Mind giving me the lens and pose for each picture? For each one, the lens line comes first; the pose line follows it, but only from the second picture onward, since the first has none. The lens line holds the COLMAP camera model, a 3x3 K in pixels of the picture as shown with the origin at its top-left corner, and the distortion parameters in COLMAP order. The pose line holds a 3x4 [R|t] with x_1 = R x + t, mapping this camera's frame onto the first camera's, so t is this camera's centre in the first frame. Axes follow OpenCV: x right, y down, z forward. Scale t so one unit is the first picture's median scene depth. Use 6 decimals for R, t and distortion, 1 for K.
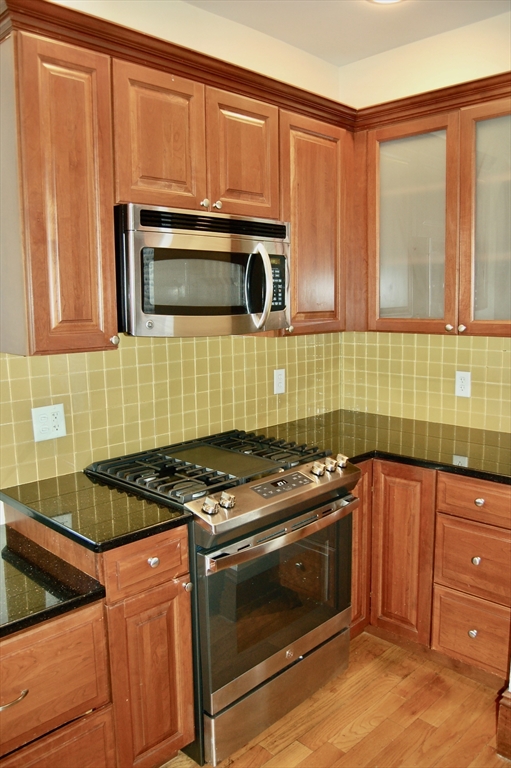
lens RADIAL K [[600.3, 0, 253.8], [0, 600.3, 381.9], [0, 0, 1]] dist [-0.071932, 0.022027]
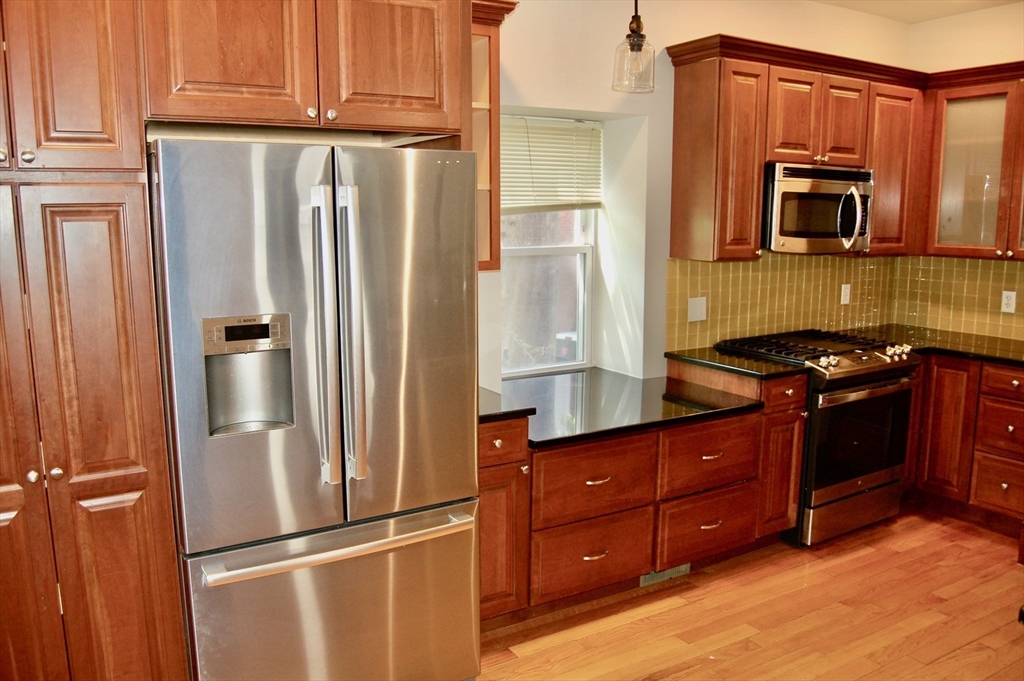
lens RADIAL K [[800.5, 0, 518.6], [0, 800.5, 356.9], [0, 0, 1]] dist [-0.071932, 0.022027]
pose [[0.972353, 0.052646, -0.227504, -0.292365], [-0.044228, 0.998141, 0.041945, 0.111288], [0.229289, -0.030723, 0.972873, -0.907305]]
